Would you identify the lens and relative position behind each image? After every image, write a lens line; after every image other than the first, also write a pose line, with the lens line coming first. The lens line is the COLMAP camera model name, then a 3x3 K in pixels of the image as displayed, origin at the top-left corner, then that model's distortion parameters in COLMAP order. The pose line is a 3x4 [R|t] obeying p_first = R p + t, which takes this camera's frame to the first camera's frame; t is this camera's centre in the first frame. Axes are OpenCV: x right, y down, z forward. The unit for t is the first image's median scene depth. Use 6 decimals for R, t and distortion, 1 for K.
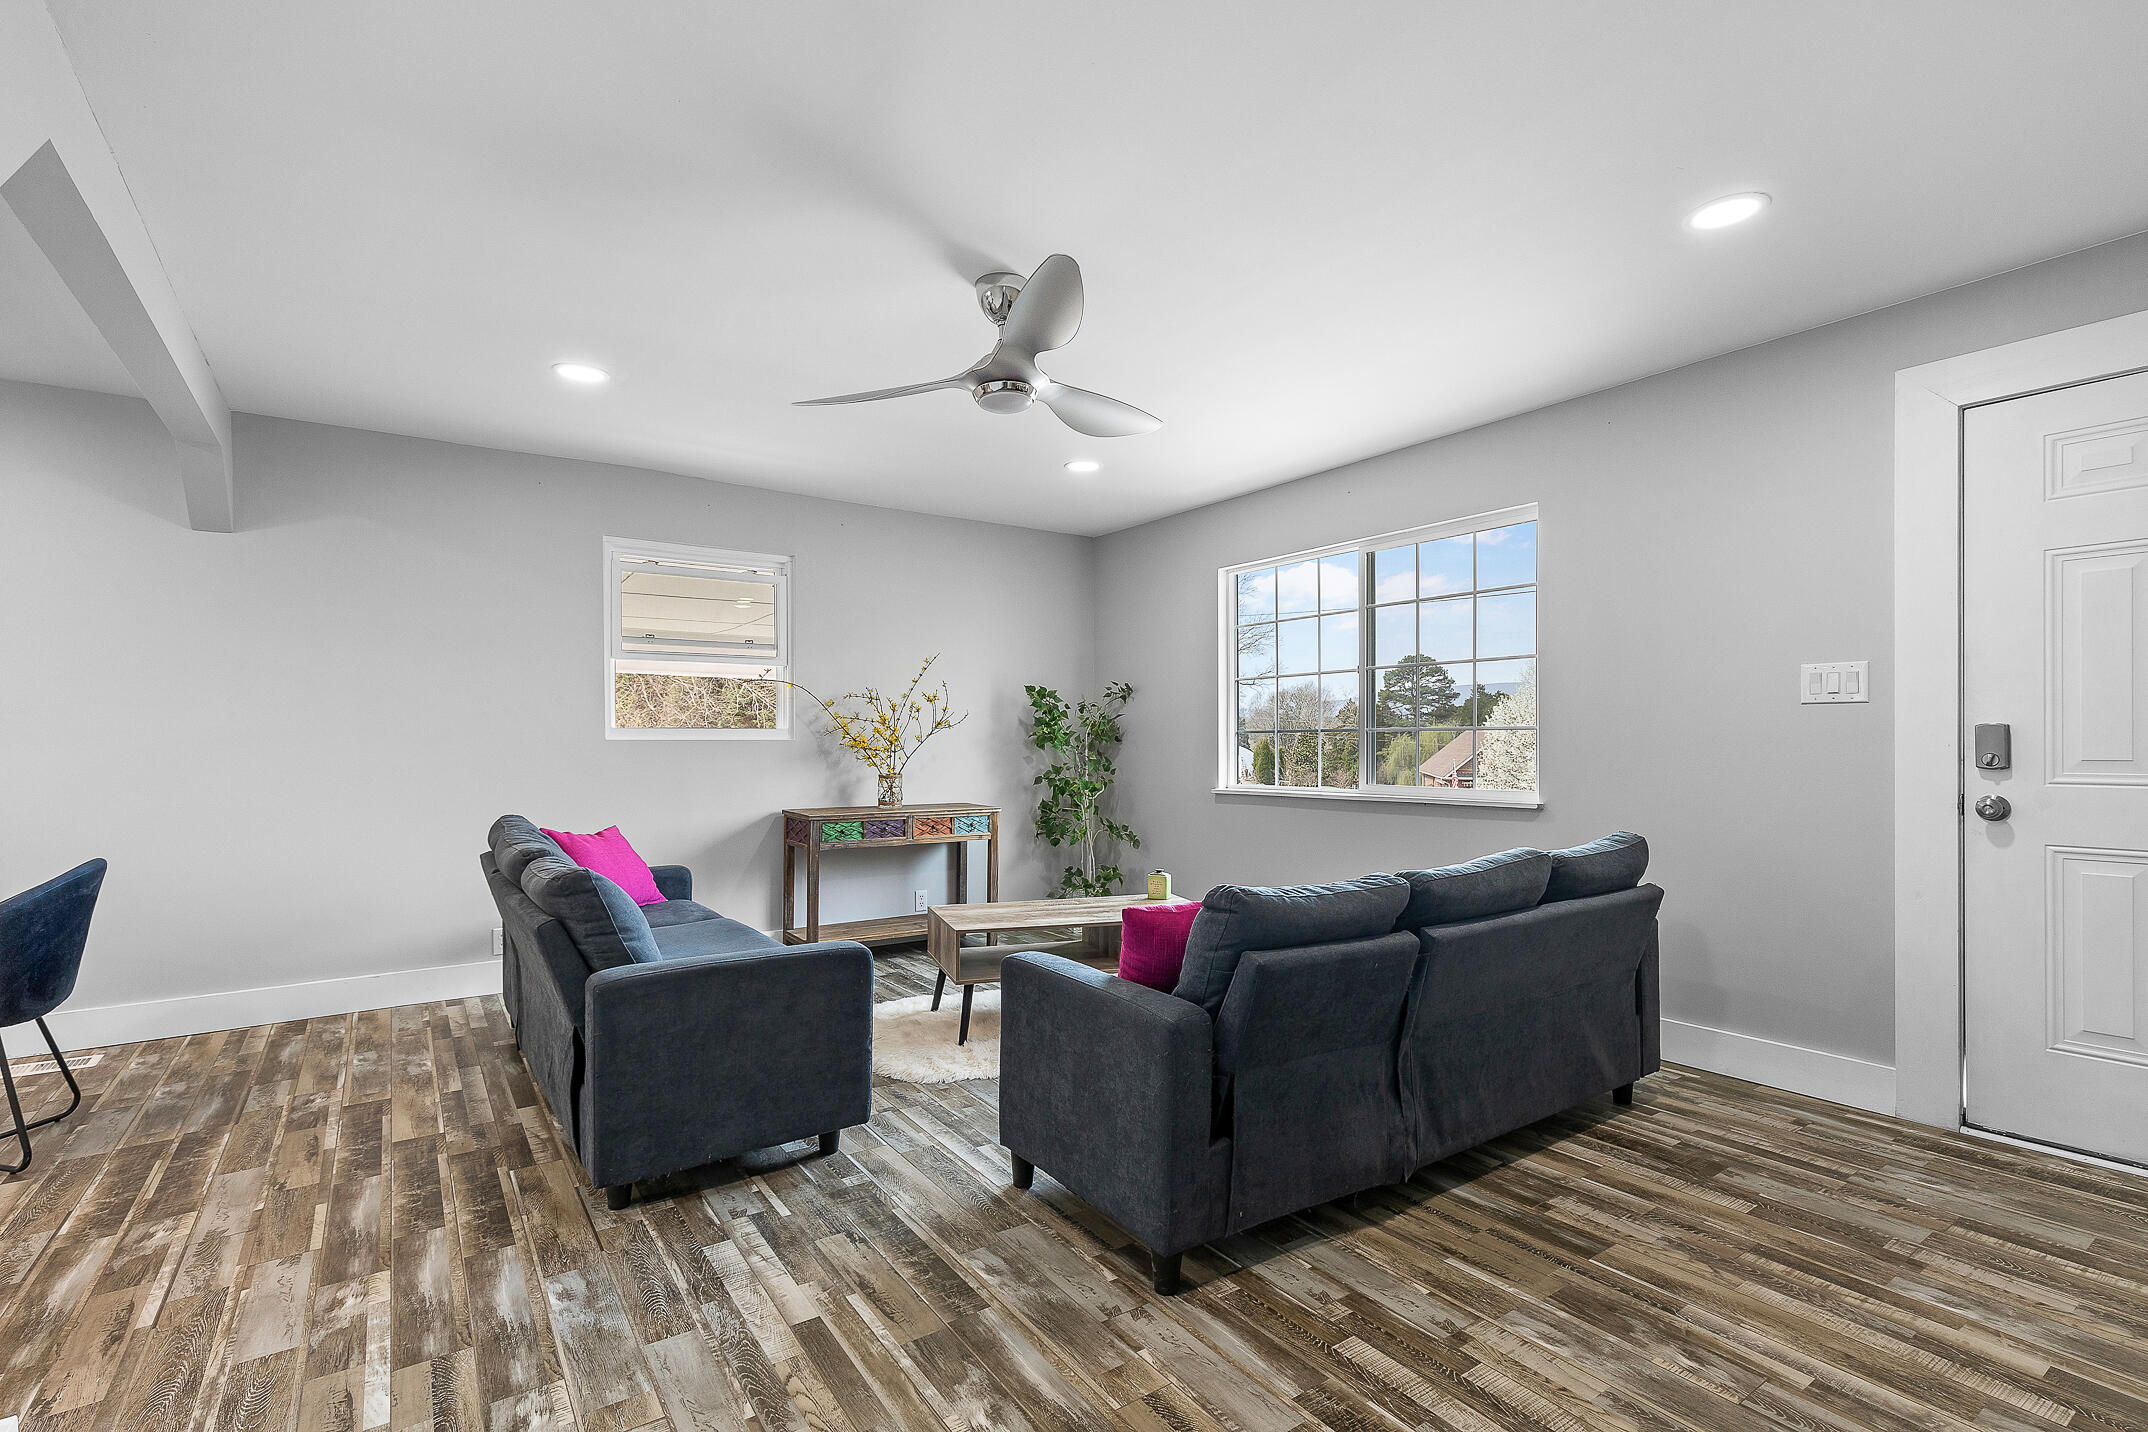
lens RADIAL K [[973.5, 0, 1059.3], [0, 973.5, 726.4], [0, 0, 1]] dist [0.015920, -0.000029]
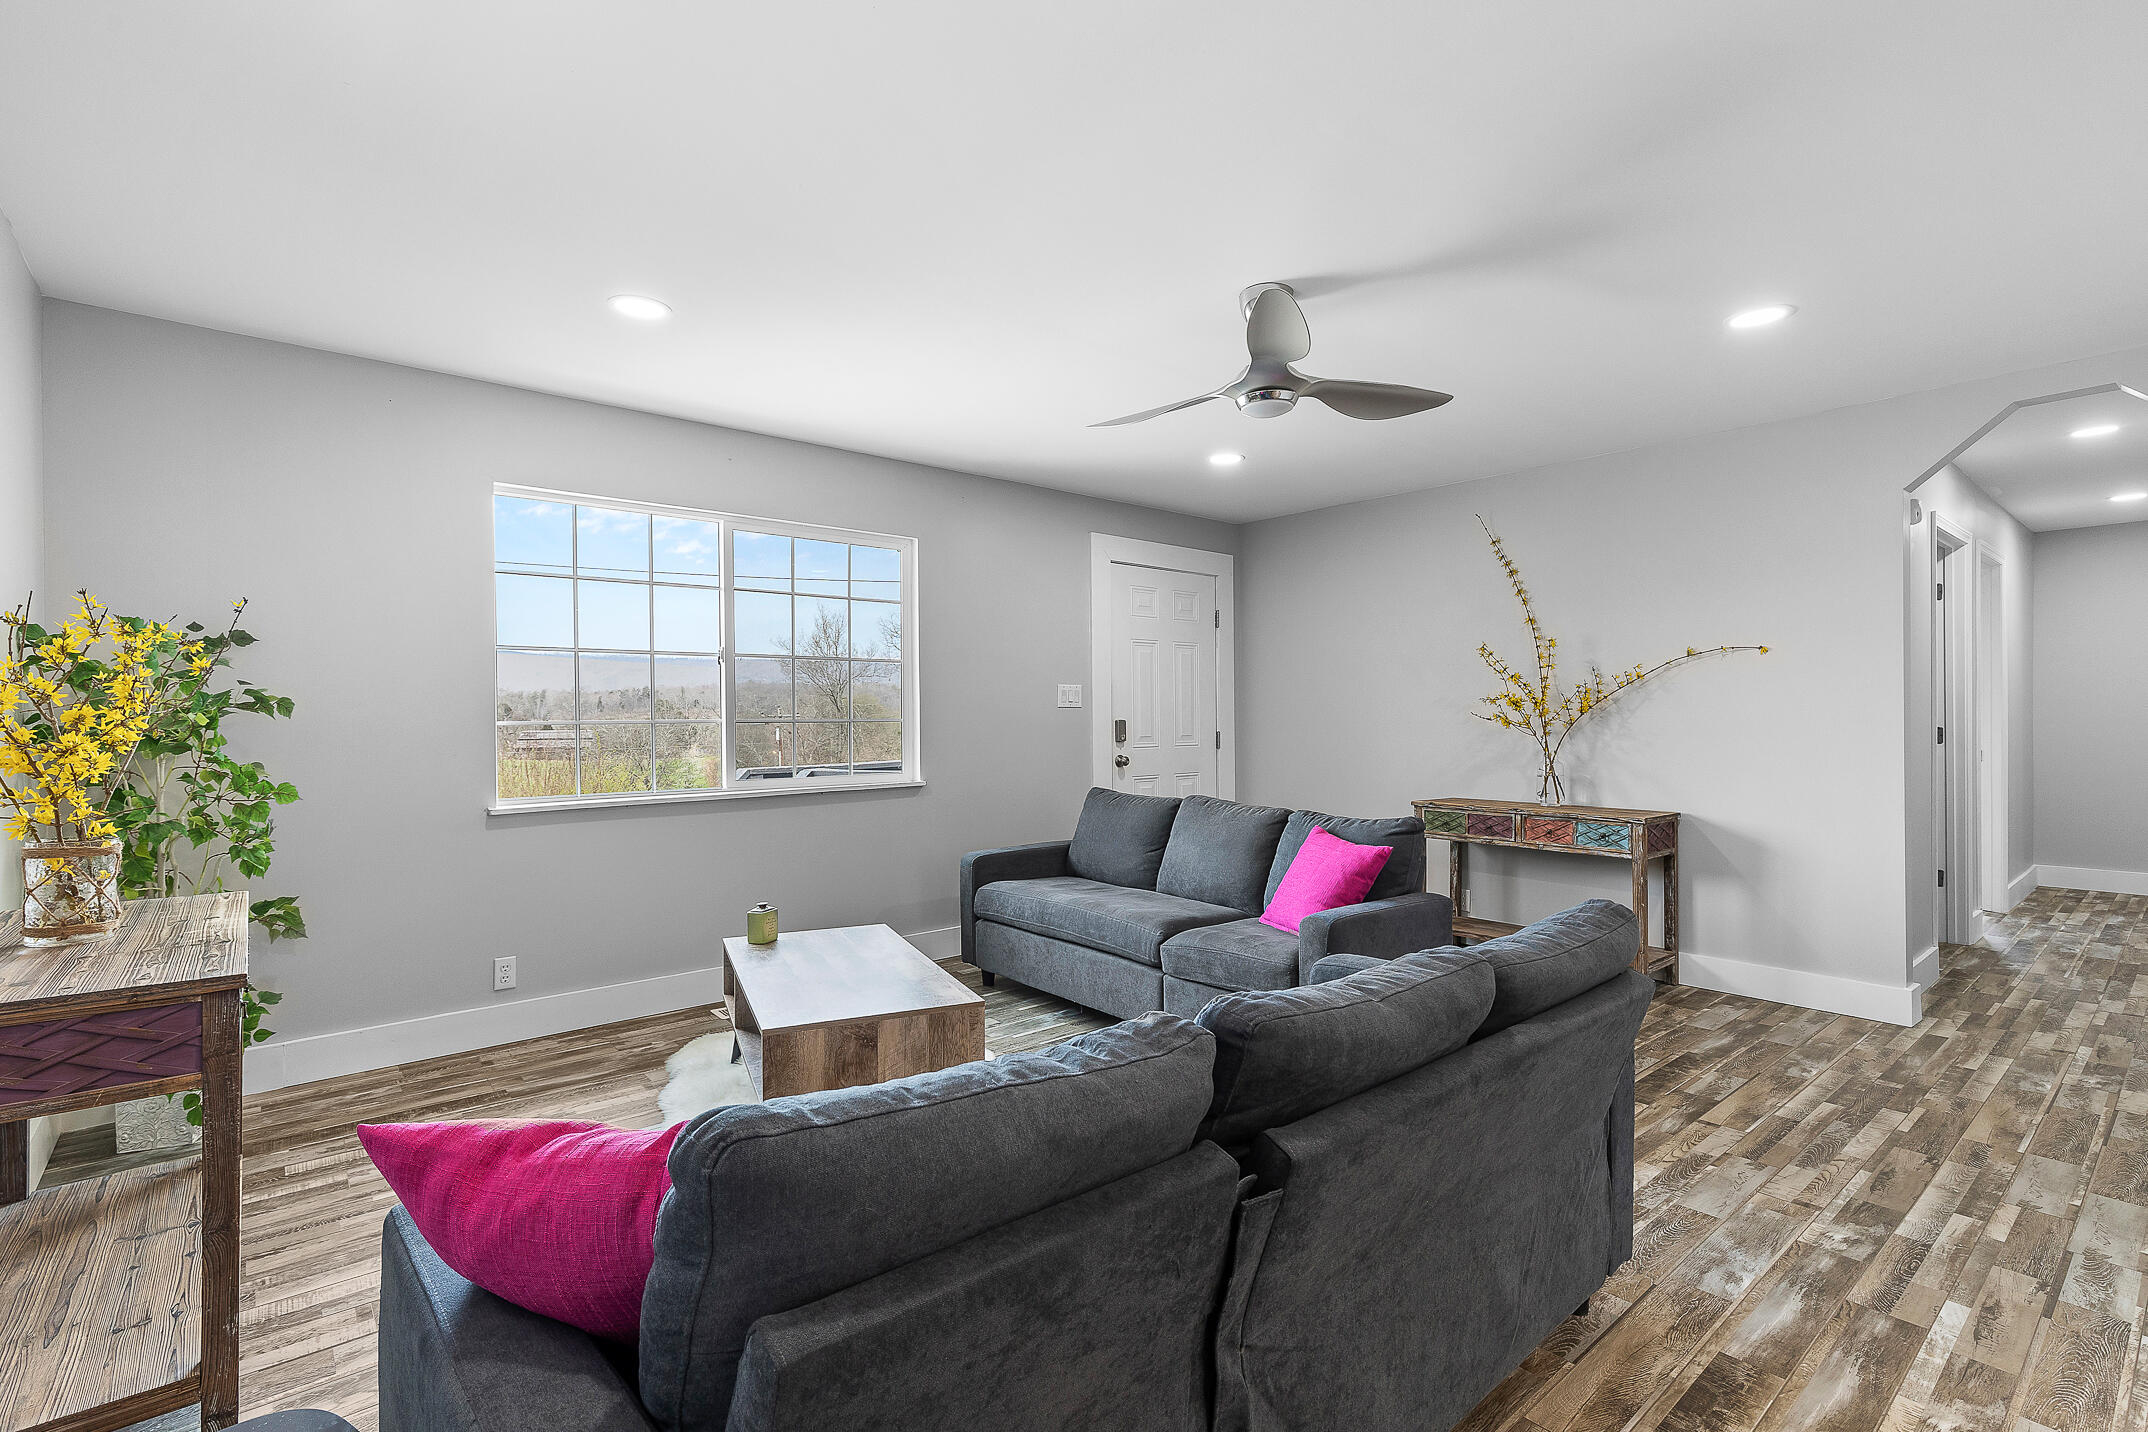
lens RADIAL K [[973.5, 0, 1061.2], [0, 973.5, 722.3], [0, 0, 1]] dist [0.015920, -0.000029]
pose [[-0.092742, 0.001547, 0.995689, -1.446102], [-0.007944, 0.999966, -0.002293, 0.010447], [-0.995658, -0.008122, -0.092727, 1.780061]]
